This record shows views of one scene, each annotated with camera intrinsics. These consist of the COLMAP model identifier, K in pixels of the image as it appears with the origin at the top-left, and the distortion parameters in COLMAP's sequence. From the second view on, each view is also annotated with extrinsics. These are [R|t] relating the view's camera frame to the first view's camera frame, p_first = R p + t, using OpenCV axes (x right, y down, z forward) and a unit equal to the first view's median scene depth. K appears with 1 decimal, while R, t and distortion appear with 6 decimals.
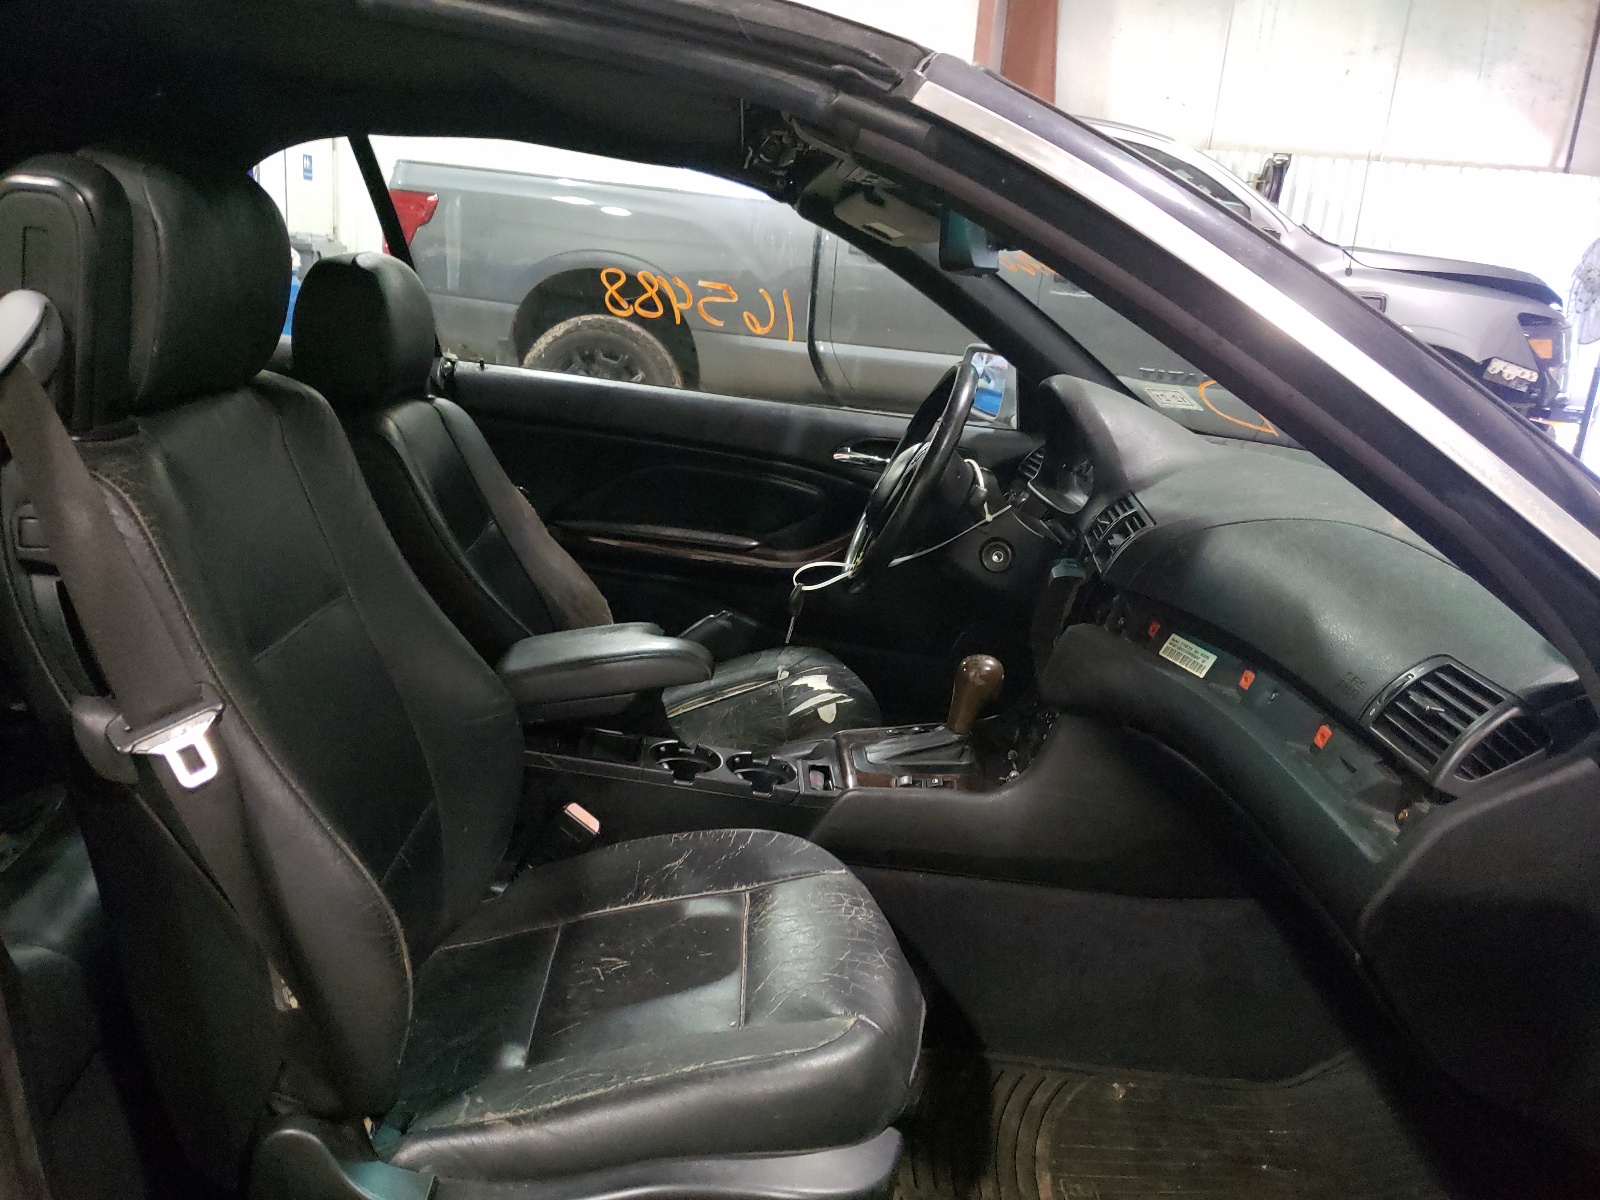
lens RADIAL K [[1292.5, 0, 810.2], [0, 1292.5, 631.4], [0, 0, 1]] dist [0.027173, -0.009880]
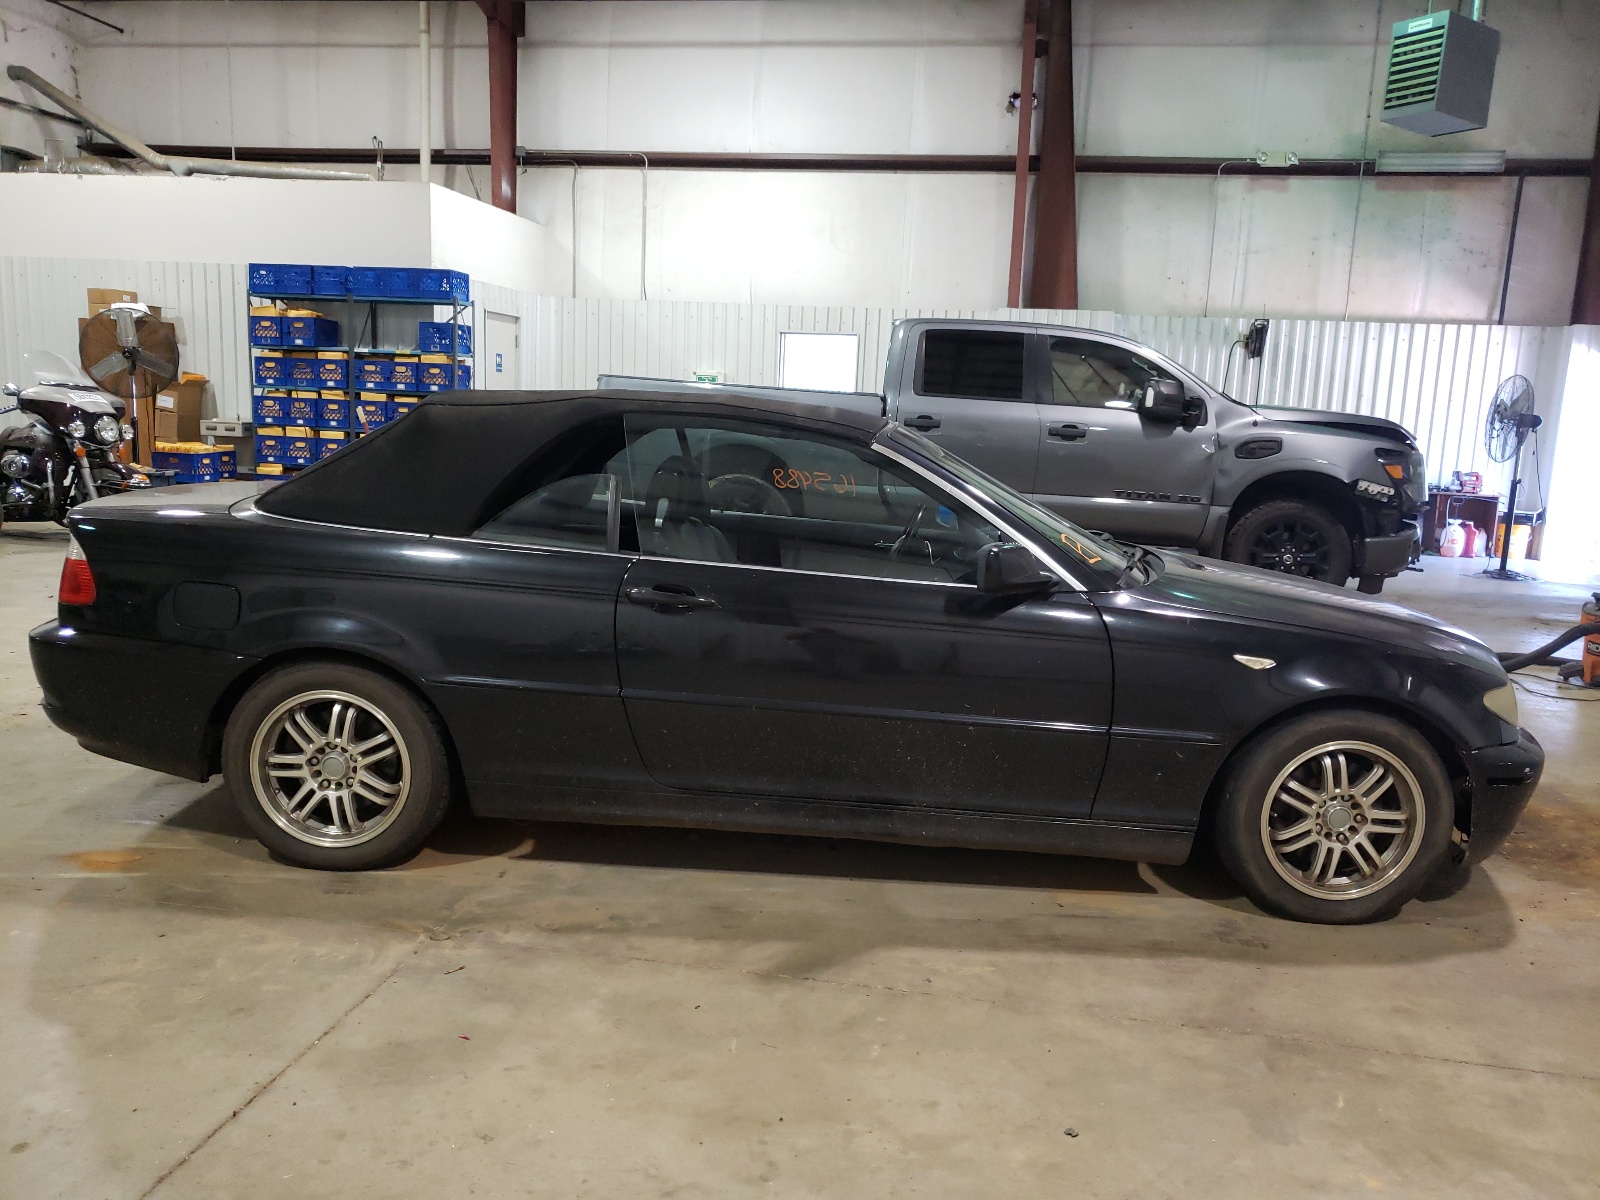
lens RADIAL K [[1292.5, 0, 810.2], [0, 1292.5, 631.4], [0, 0, 1]] dist [0.027173, -0.009880]
pose [[0.996954, -0.026542, -0.073338, 0.022078], [0.019206, 0.994903, -0.098986, 0.076210], [0.075592, 0.097276, 0.992383, -0.395659]]
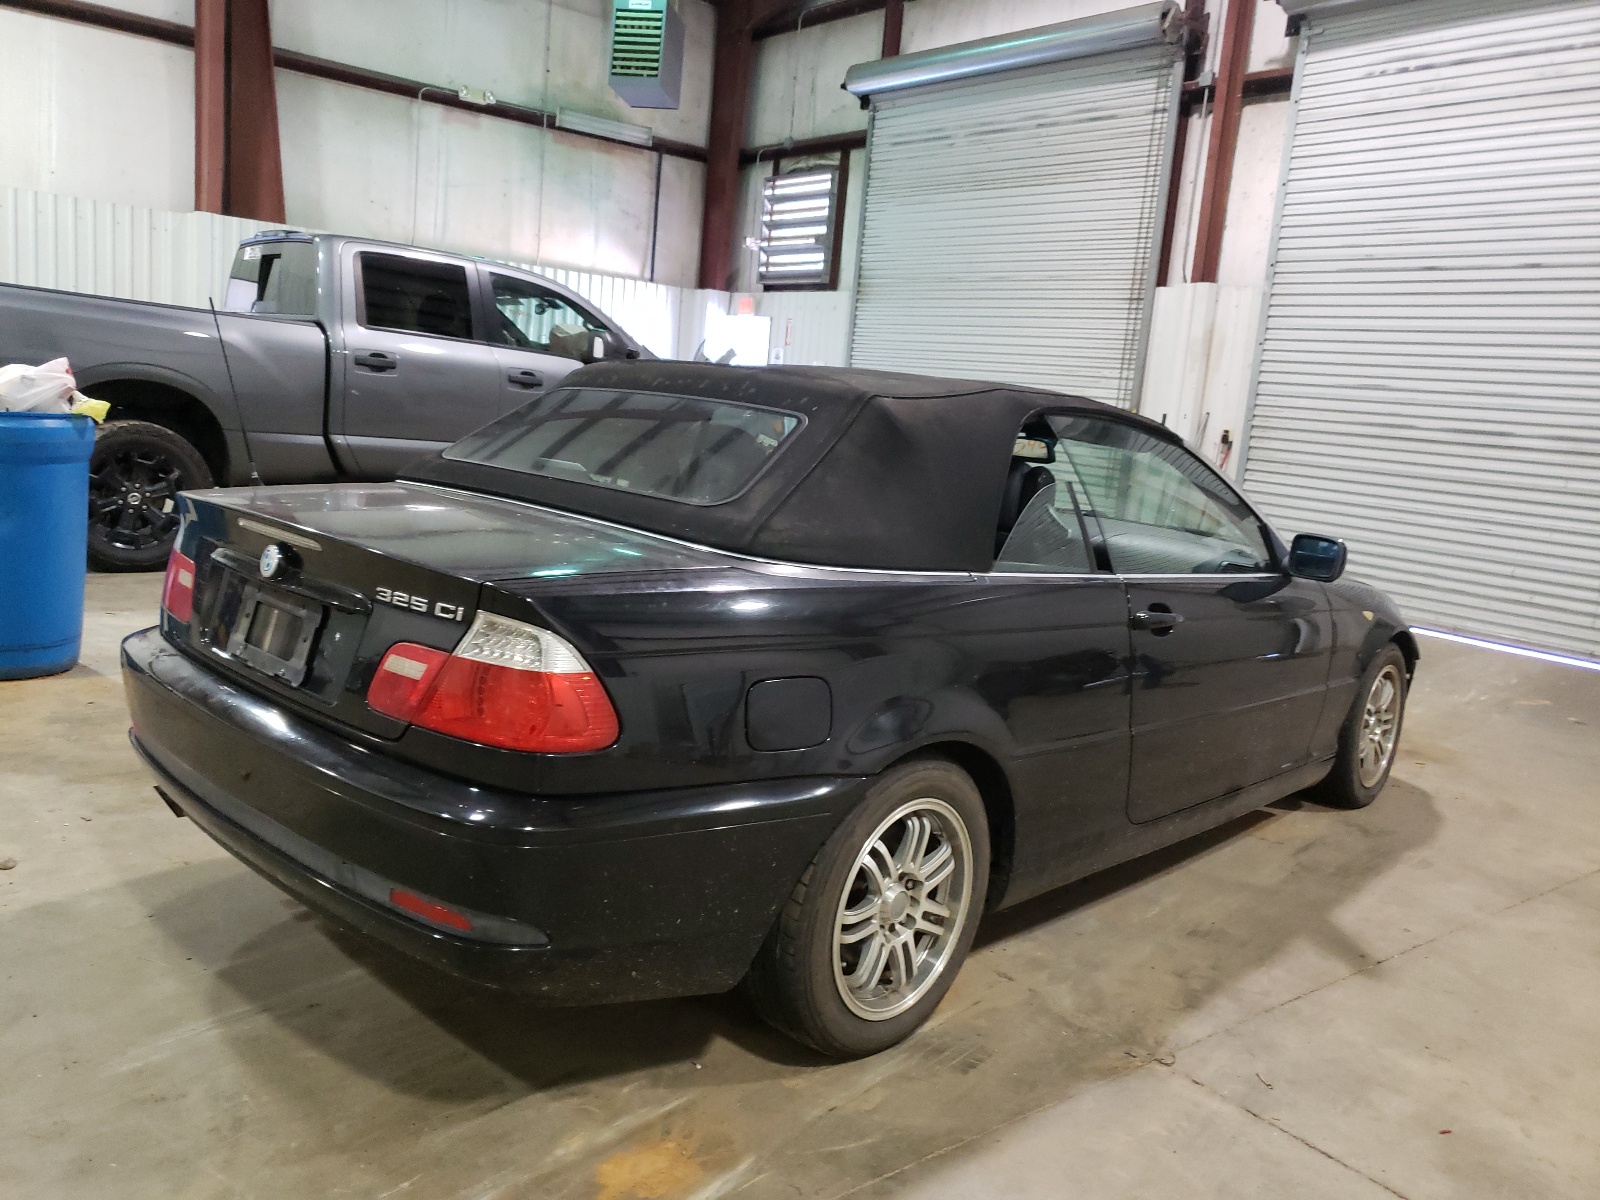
lens RADIAL K [[1284.7, 0, 800.0], [0, 1284.7, 600.0], [0, 0, 1]] dist [0.024108, -0.001065]
pose [[0.705043, -0.135812, 0.696039, -0.529093], [0.164045, 0.986104, 0.026243, -0.037601], [-0.689930, 0.095679, 0.717525, -0.117807]]
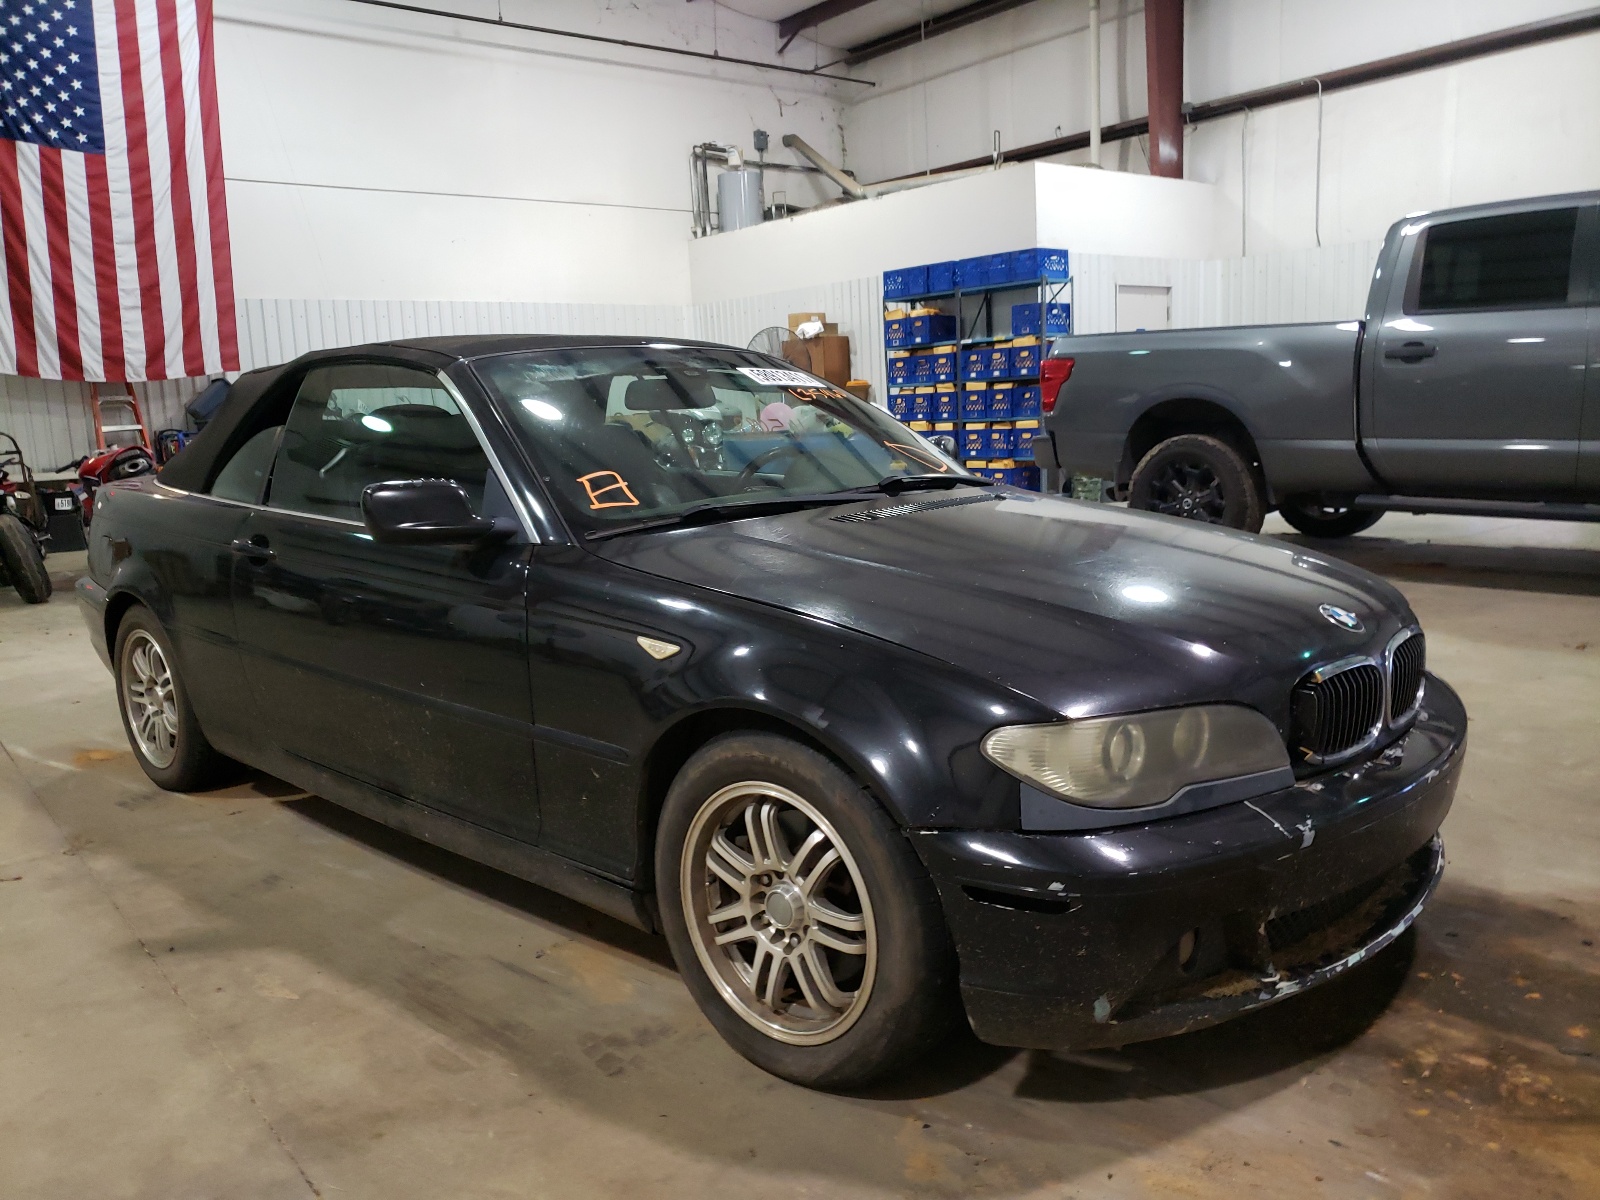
lens RADIAL K [[1286.3, 0, 804.6], [0, 1286.3, 641.0], [0, 0, 1]] dist [0.006992, -0.002559]
pose [[0.686475, 0.022402, -0.726808, 0.462262], [-0.099444, 0.993027, -0.063318, 0.056057], [0.720321, 0.115743, 0.683916, -0.046302]]
